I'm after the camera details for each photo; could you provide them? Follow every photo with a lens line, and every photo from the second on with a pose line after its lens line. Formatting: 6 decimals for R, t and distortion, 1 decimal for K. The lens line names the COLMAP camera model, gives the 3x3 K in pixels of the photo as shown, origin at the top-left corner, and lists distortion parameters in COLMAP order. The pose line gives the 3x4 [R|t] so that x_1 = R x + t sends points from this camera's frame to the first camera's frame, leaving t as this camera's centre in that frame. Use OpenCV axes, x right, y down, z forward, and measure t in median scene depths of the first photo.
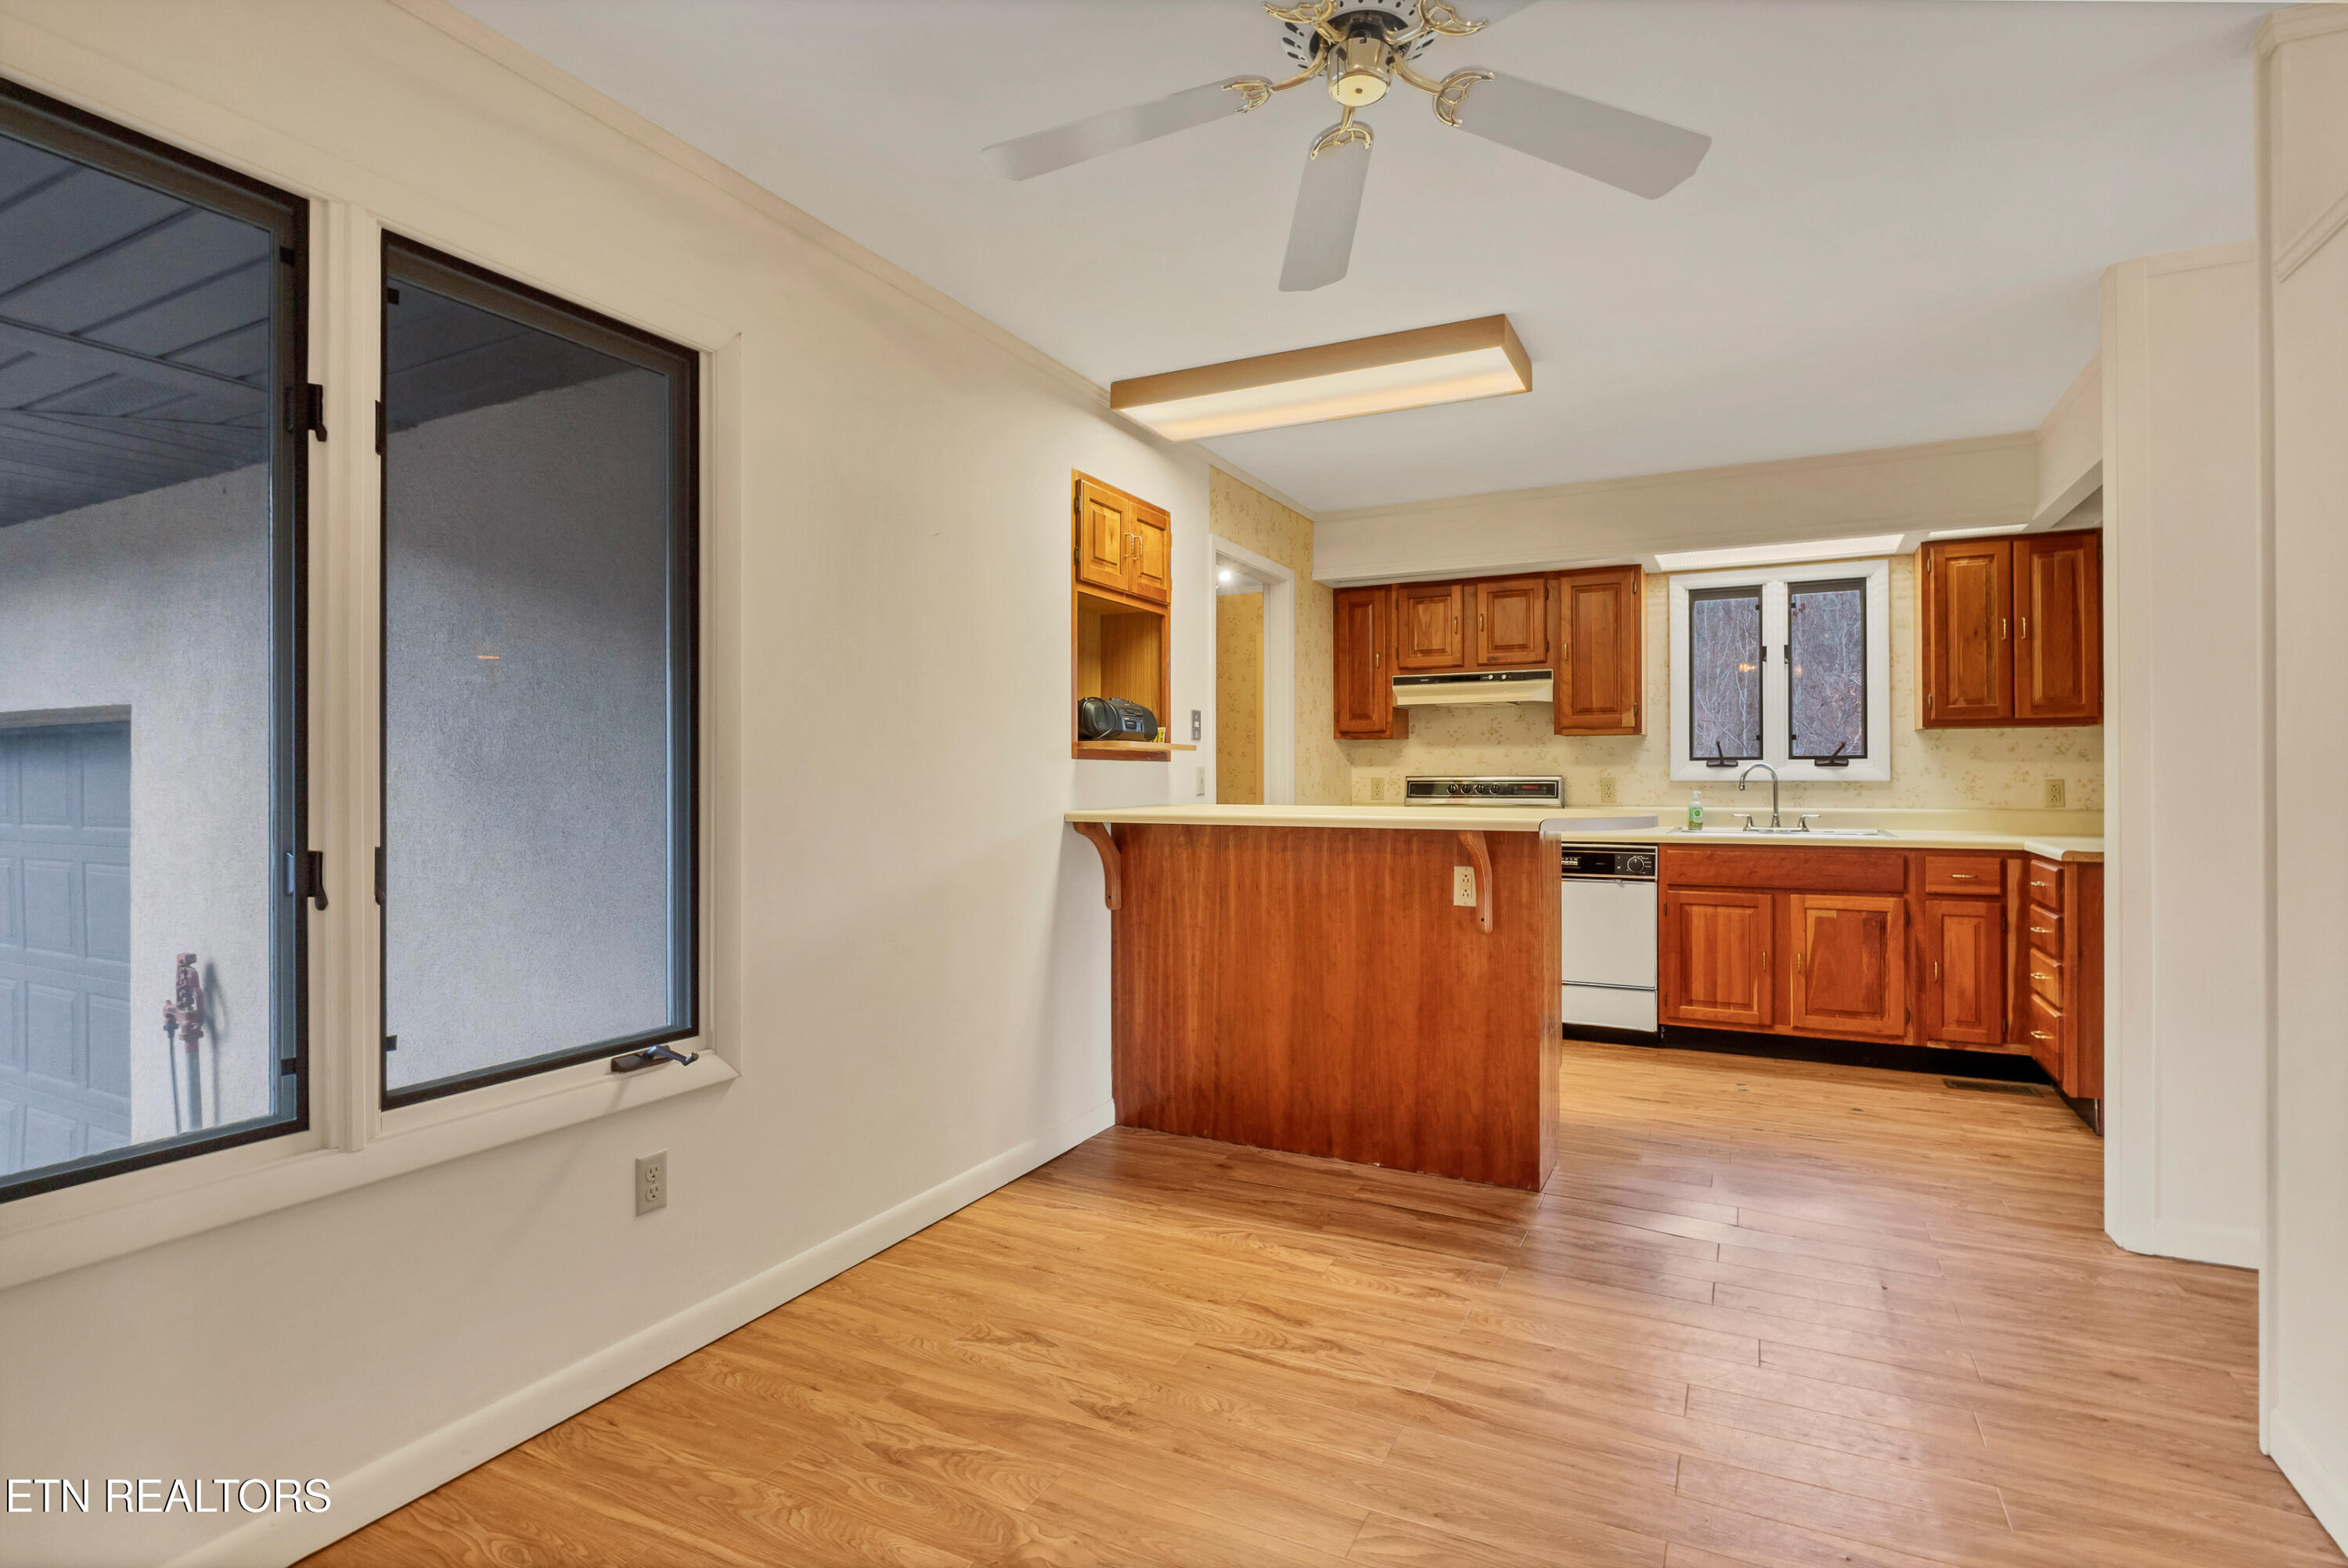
lens RADIAL K [[1152.3, 0, 1189.2], [0, 1152.3, 782.3], [0, 0, 1]] dist [-0.007310, 0.001240]
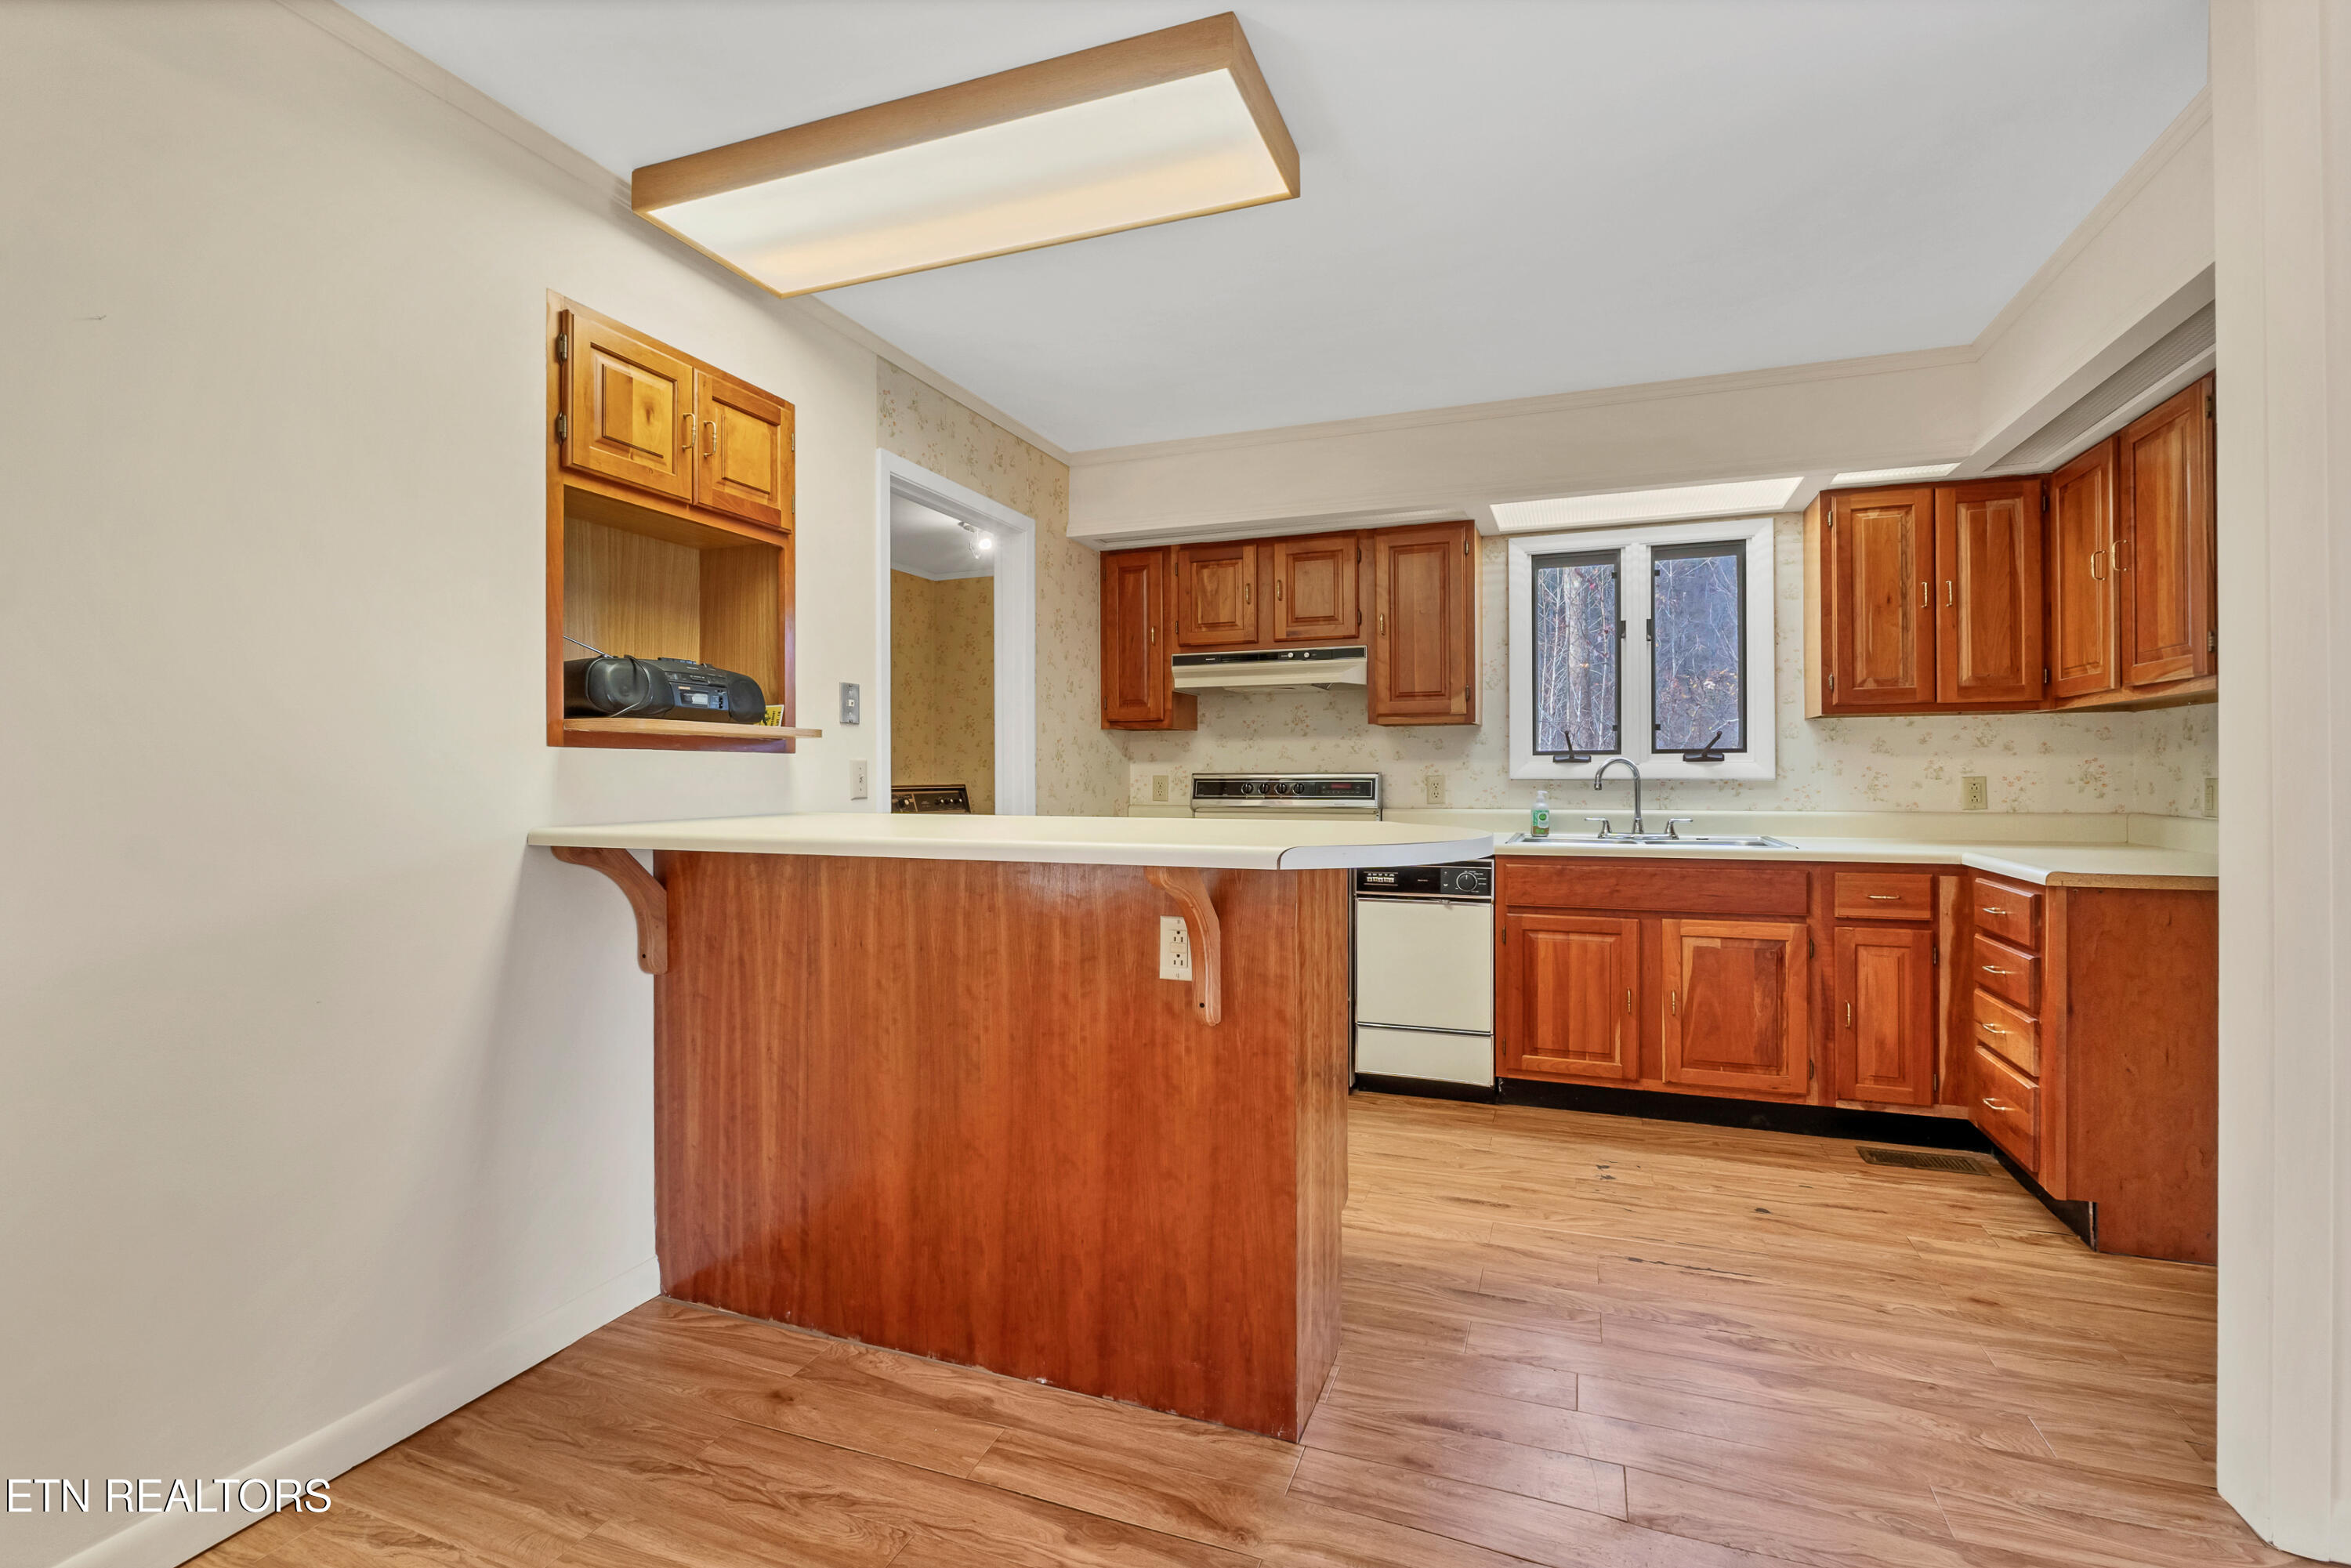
lens RADIAL K [[1100.3, 0, 985.7], [0, 1100.3, 767.1], [0, 0, 1]] dist [-0.025251, 0.009931]
pose [[0.998731, -0.001714, -0.050325, 0.086133], [0.001079, 0.999919, -0.012651, -0.000139], [0.050343, 0.012580, 0.998653, 0.206358]]
